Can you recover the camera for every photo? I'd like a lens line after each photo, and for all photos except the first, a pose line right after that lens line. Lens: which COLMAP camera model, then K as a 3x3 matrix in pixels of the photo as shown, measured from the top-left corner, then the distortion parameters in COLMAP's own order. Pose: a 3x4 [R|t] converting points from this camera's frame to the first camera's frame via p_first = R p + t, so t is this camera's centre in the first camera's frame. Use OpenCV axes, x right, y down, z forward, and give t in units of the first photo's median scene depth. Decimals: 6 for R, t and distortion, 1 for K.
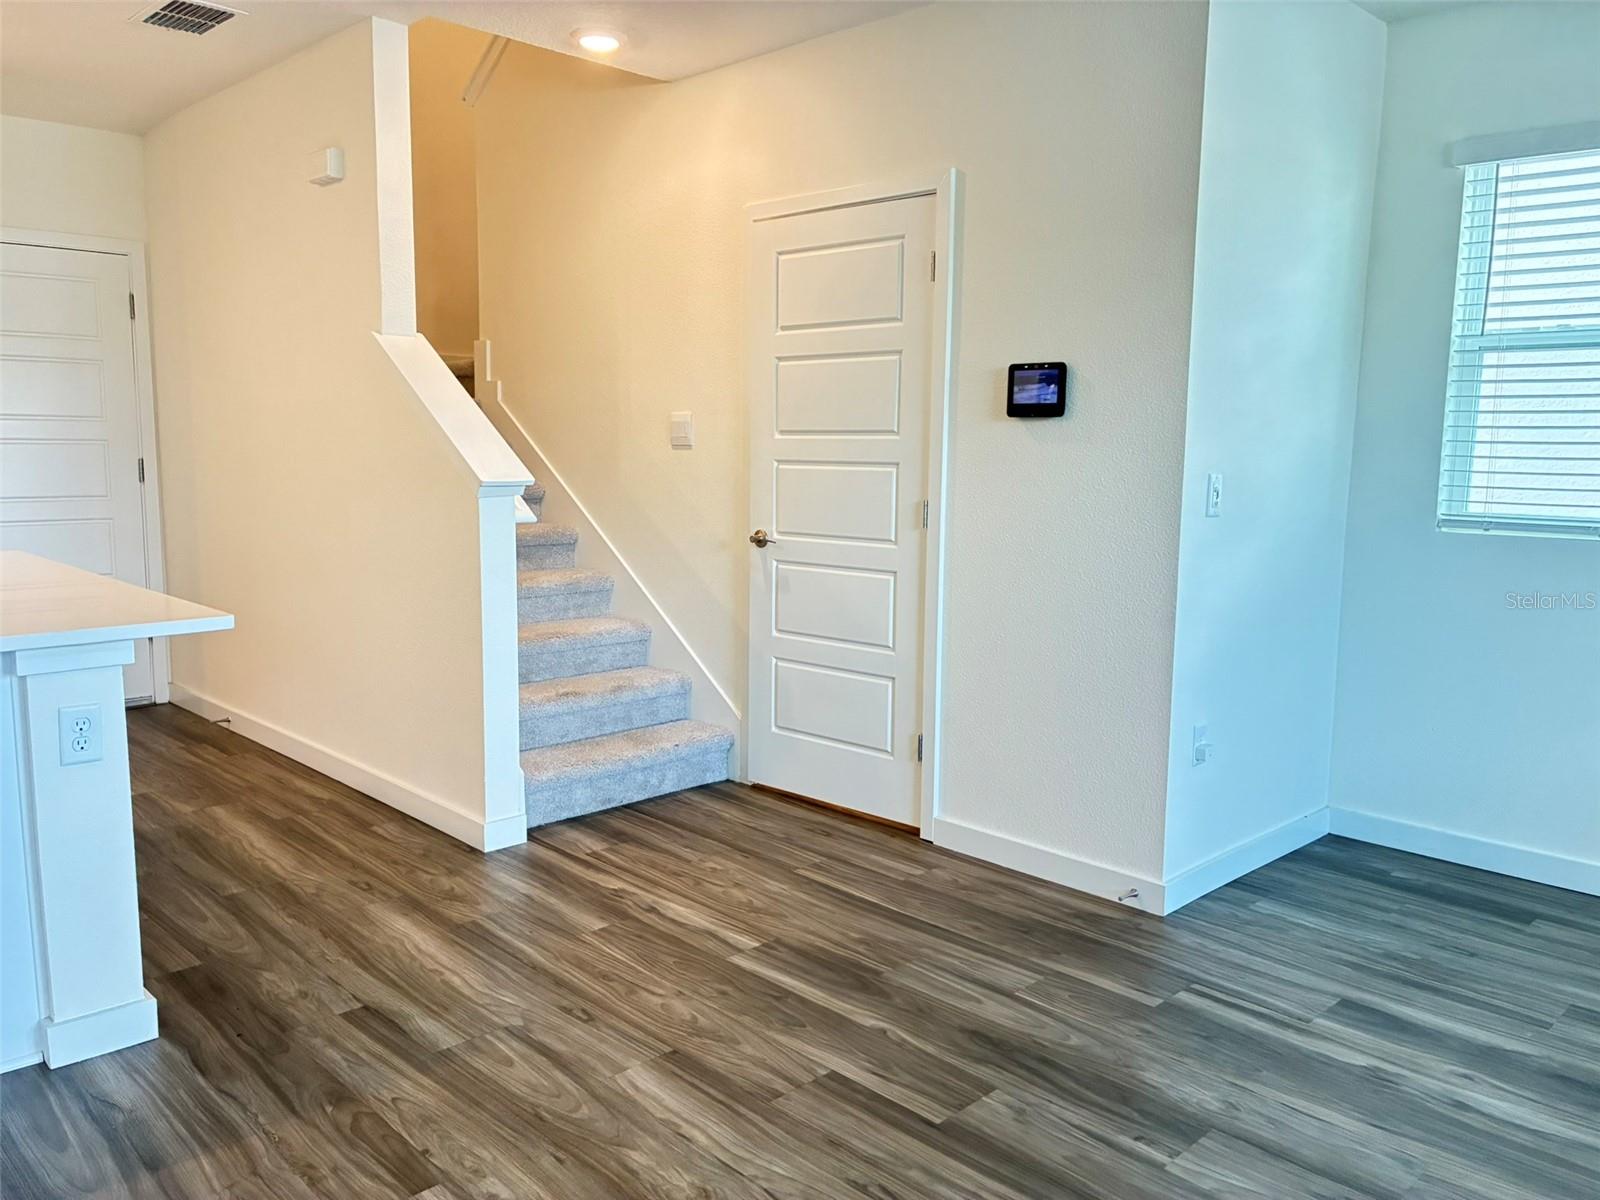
lens RADIAL K [[1219.3, 0, 799.3], [0, 1219.3, 595.9], [0, 0, 1]] dist [0.053687, -0.059924]
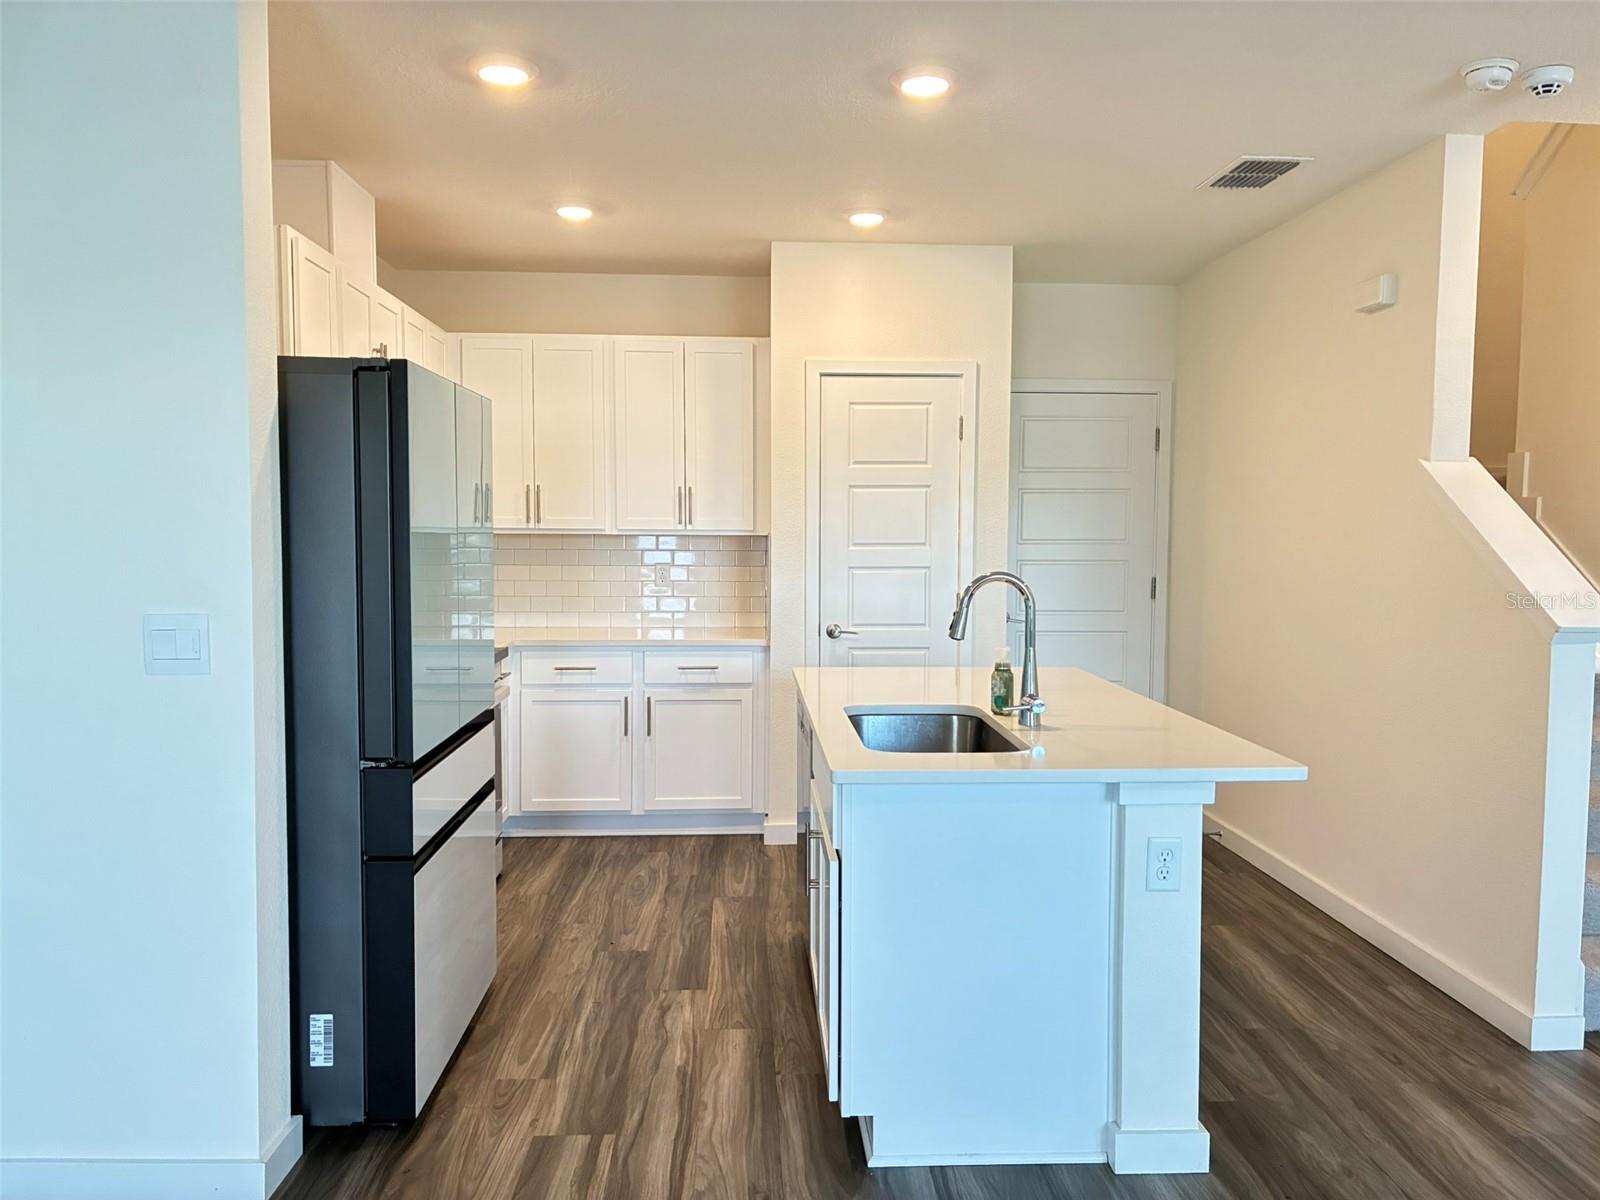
lens RADIAL K [[1219.3, 0, 807.7], [0, 1219.3, 606.0], [0, 0, 1]] dist [0.053687, -0.059924]
pose [[0.753260, 0.034449, -0.656820, -0.086189], [-0.079734, 0.996045, -0.039200, -0.031375], [0.652872, 0.081899, 0.753028, -0.016459]]
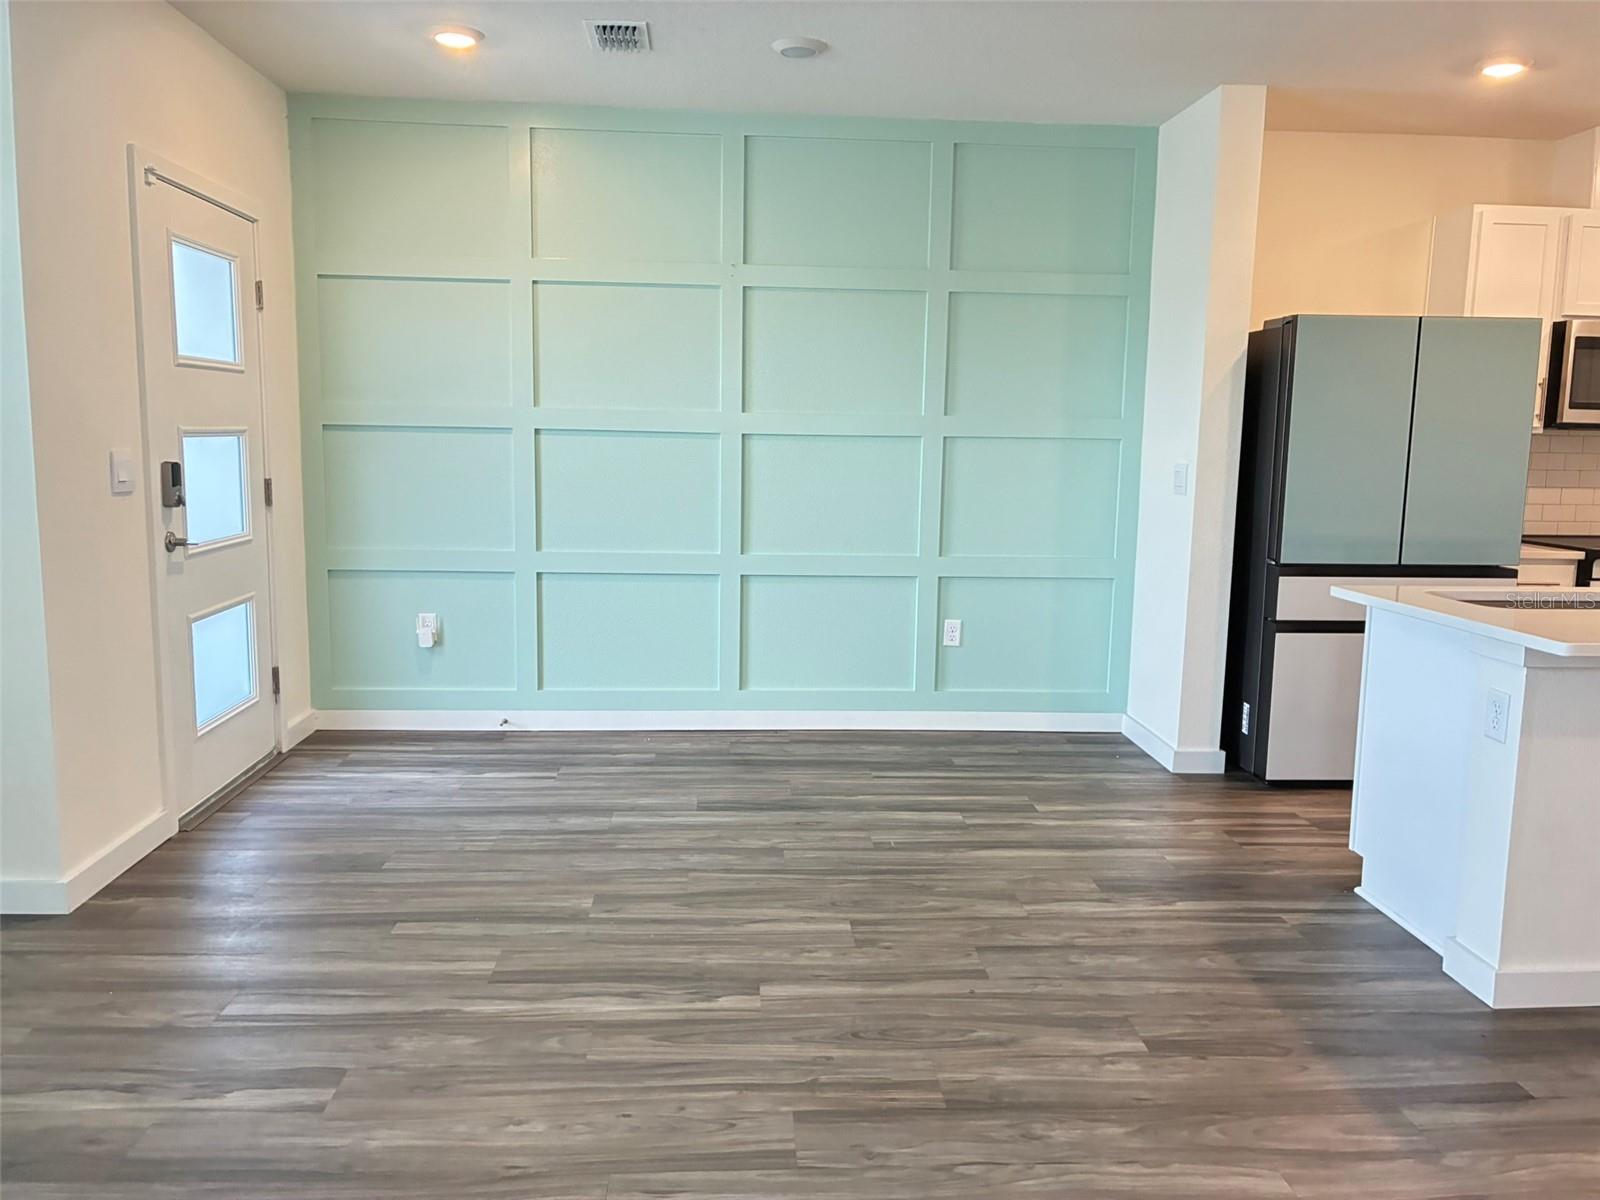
lens RADIAL K [[1219.3, 0, 808.6], [0, 1219.3, 599.8], [0, 0, 1]] dist [0.053687, -0.059924]
pose [[-0.651676, 0.078306, -0.754445, 0.505526], [-0.122165, 0.970835, 0.206289, -0.110125], [0.748595, 0.226600, -0.623103, 0.853856]]
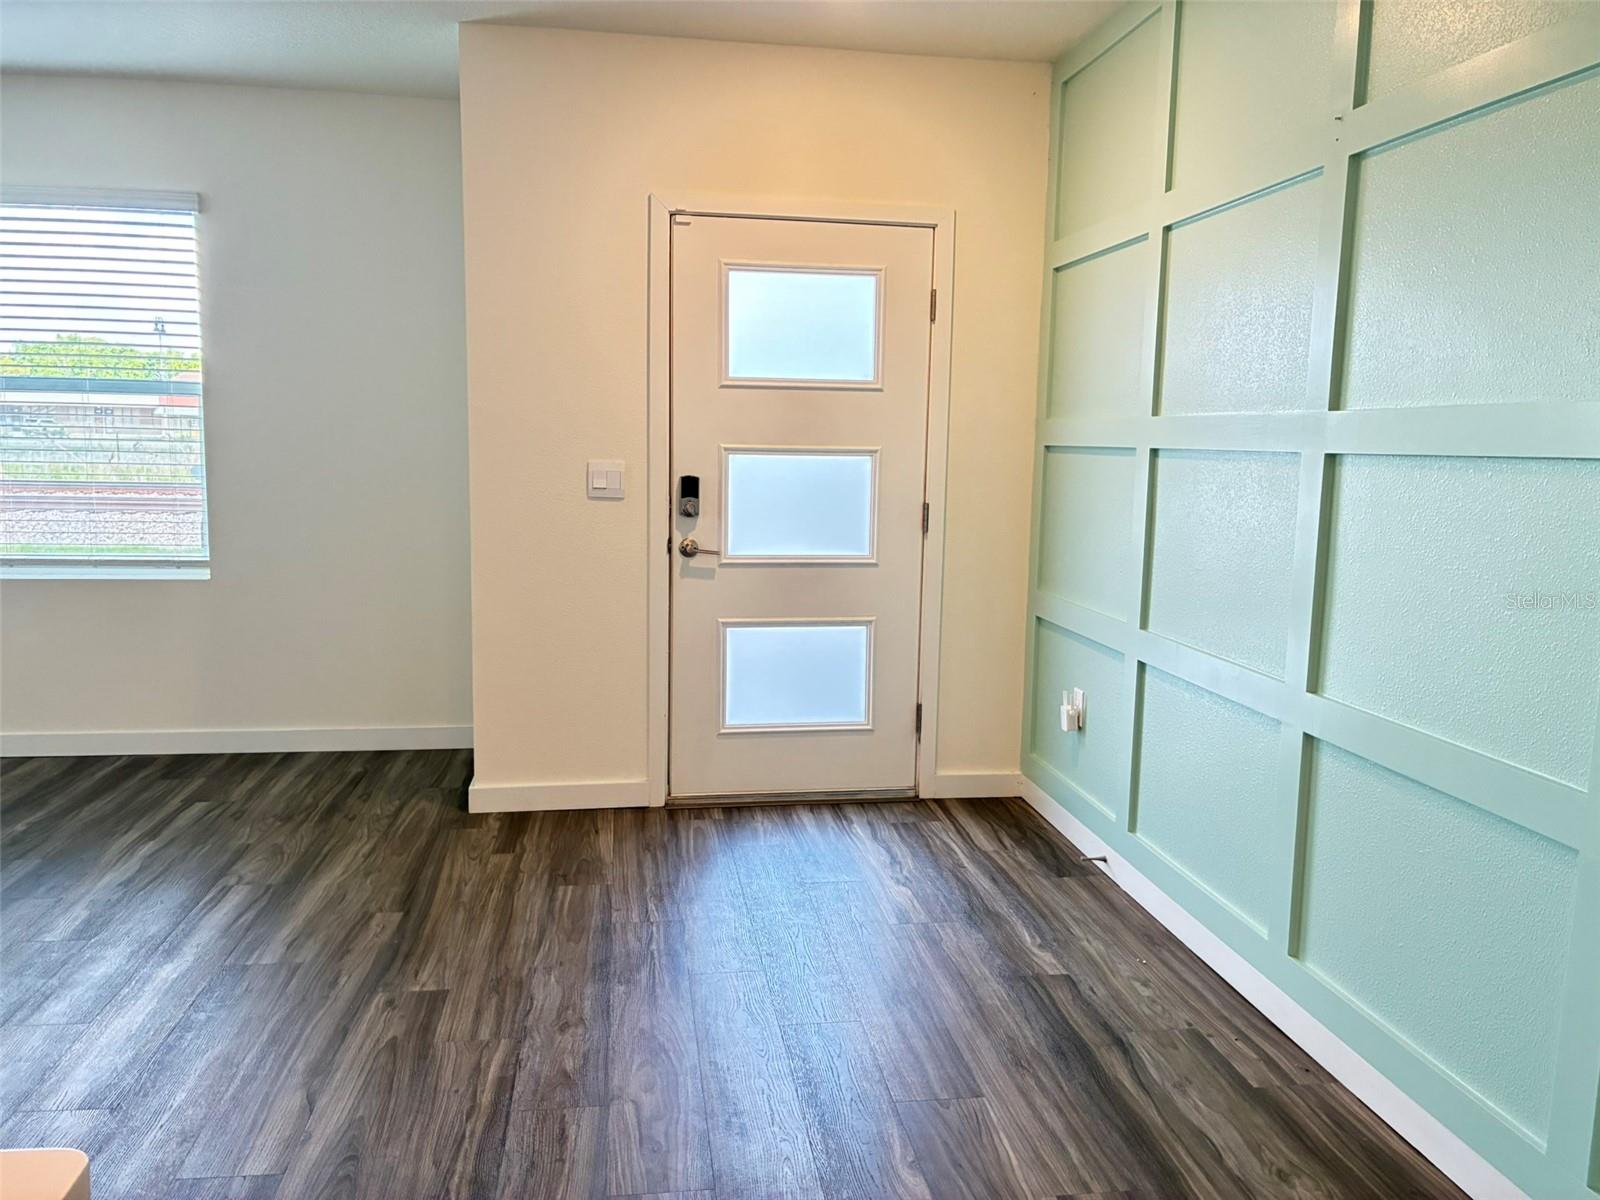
lens RADIAL K [[1219.3, 0, 807.4], [0, 1219.3, 605.0], [0, 0, 1]] dist [0.053687, -0.059924]
pose [[-0.808872, -0.109039, 0.577785, -0.750461], [0.043681, 0.968796, 0.243982, -0.097260], [-0.586359, 0.222588, -0.778869, 0.609393]]
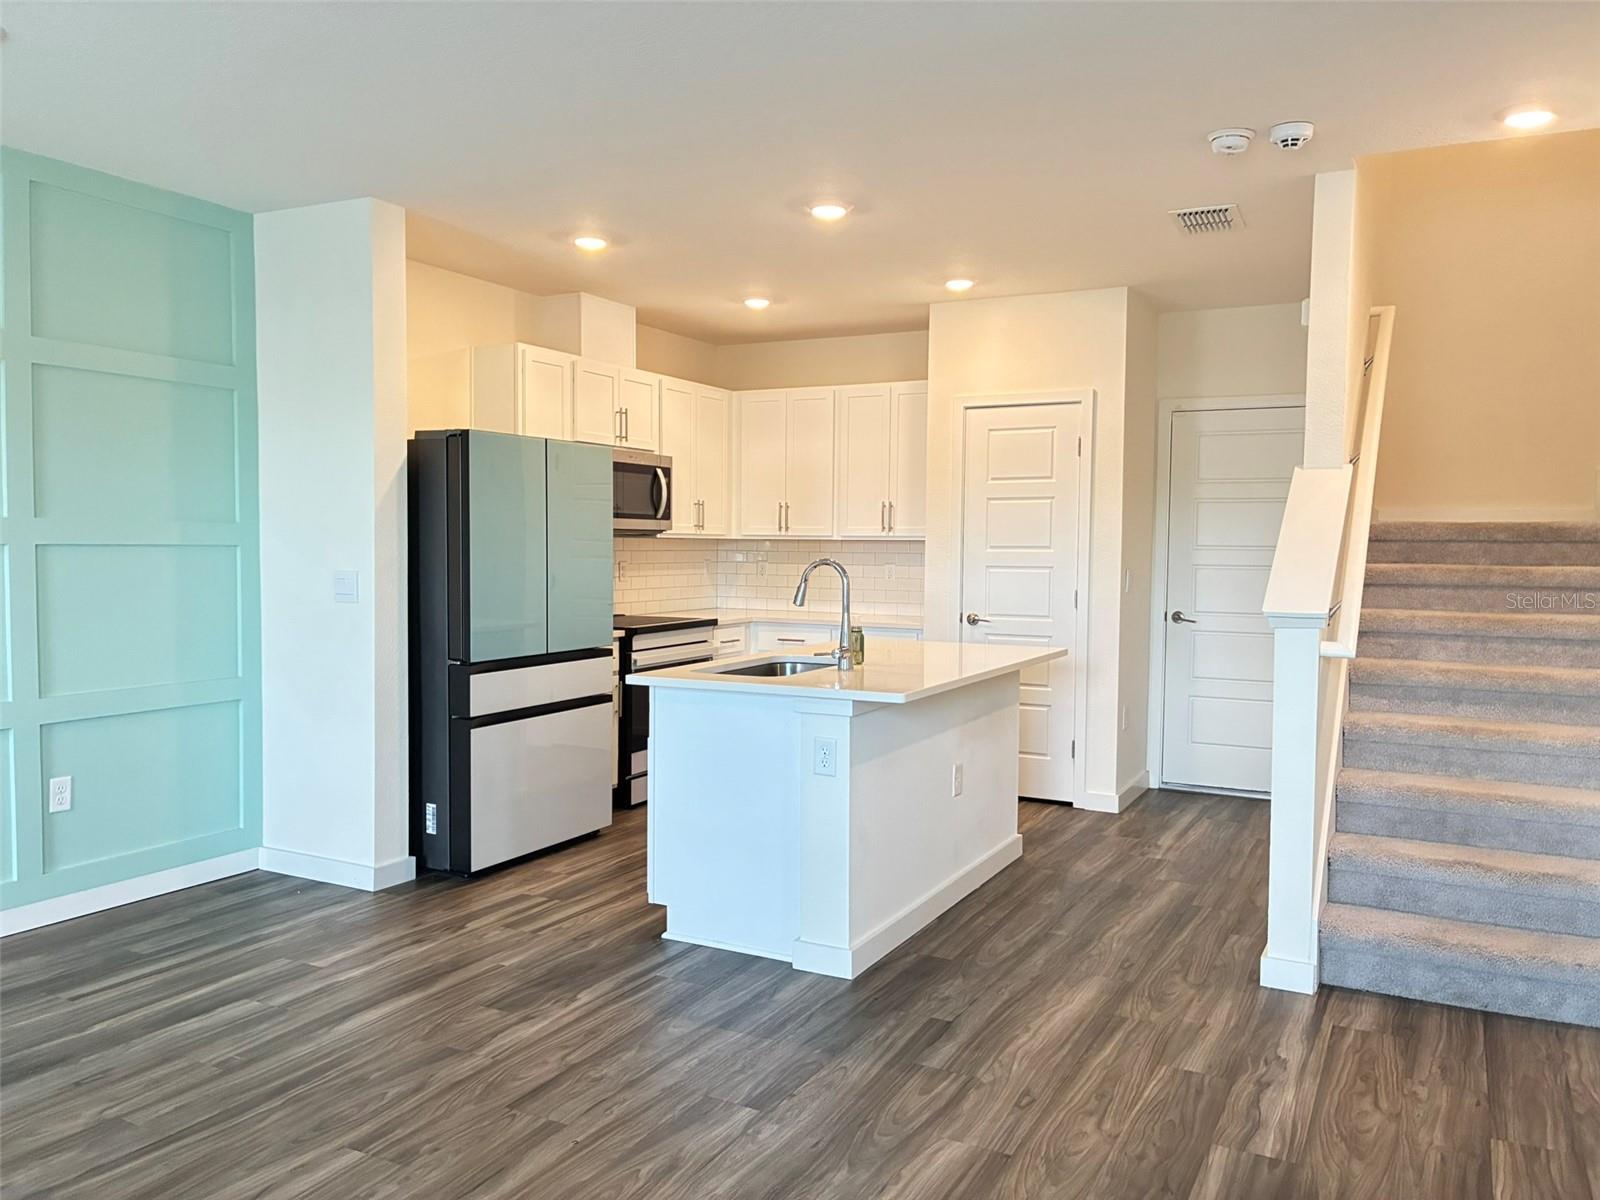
lens RADIAL K [[1219.3, 0, 810.4], [0, 1219.3, 607.8], [0, 0, 1]] dist [0.053687, -0.059924]
pose [[0.313101, 0.042628, -0.948763, 0.601165], [-0.126587, 0.991952, 0.002794, -0.053142], [0.941246, 0.119227, 0.315978, 0.334991]]
